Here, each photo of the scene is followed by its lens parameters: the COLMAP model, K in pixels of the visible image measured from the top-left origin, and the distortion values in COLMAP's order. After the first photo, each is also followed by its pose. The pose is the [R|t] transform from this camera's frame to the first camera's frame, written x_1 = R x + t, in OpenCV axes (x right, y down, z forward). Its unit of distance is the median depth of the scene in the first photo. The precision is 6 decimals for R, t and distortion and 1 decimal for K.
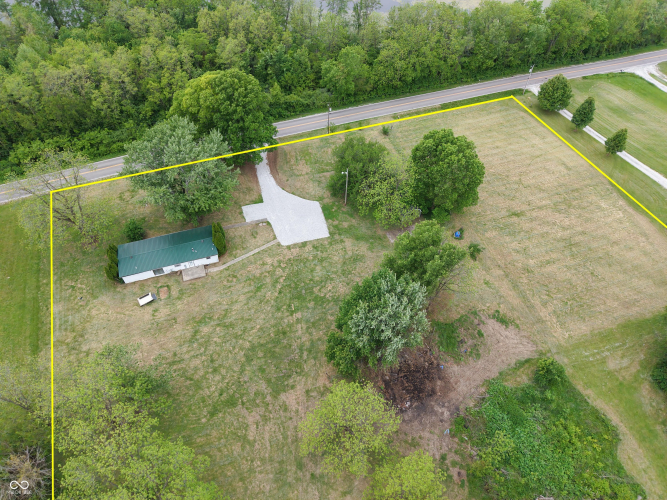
lens RADIAL K [[457.0, 0, 335.8], [0, 457.0, 242.2], [0, 0, 1]] dist [0.050937, -0.052234]
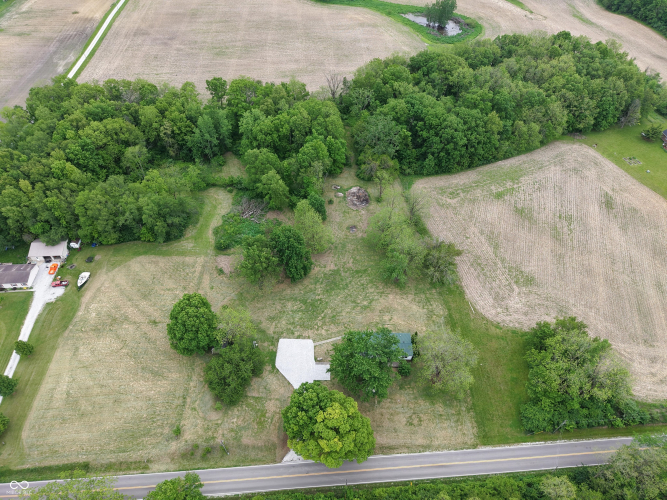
lens RADIAL K [[451.3, 0, 333.5], [0, 451.3, 250.0], [0, 0, 1]] dist [0.030297, -0.044996]
pose [[-0.948177, -0.247196, 0.199634, -0.422608], [0.220769, -0.060667, 0.973437, -1.466318], [-0.228519, 0.967064, 0.112097, 0.533132]]
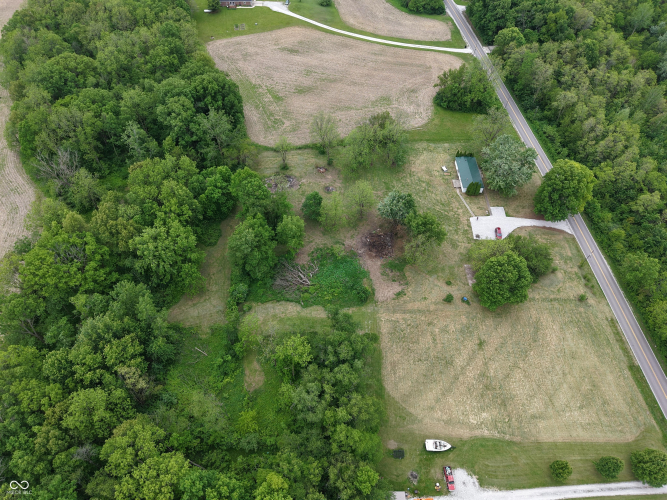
lens RADIAL K [[451.3, 0, 333.5], [0, 451.3, 250.0], [0, 0, 1]] dist [0.030297, -0.044996]
pose [[-0.315357, 0.721891, -0.615974, 1.265917], [-0.738430, 0.221023, 0.637079, -0.717108], [0.596046, 0.655761, 0.463365, -0.061213]]
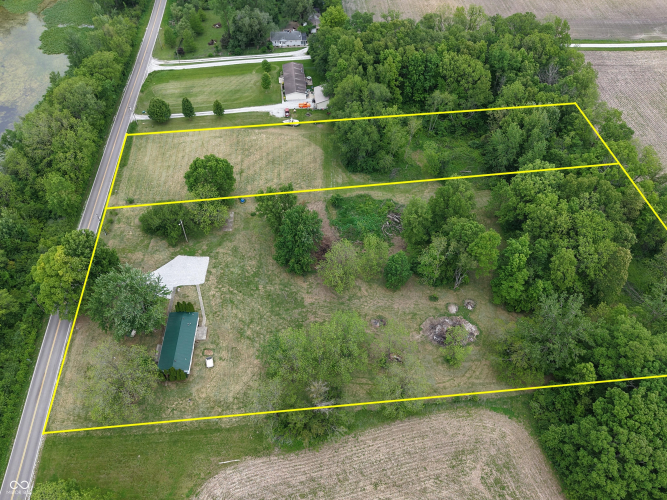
lens RADIAL K [[511.9, 0, 332.7], [0, 511.9, 274.6], [0, 0, 1]] dist [0.037143, -0.068303]
pose [[0.296554, -0.751084, 0.589855, -0.960323], [0.714549, 0.584285, 0.384747, -0.352274], [-0.633621, 0.307382, 0.709958, -0.440615]]
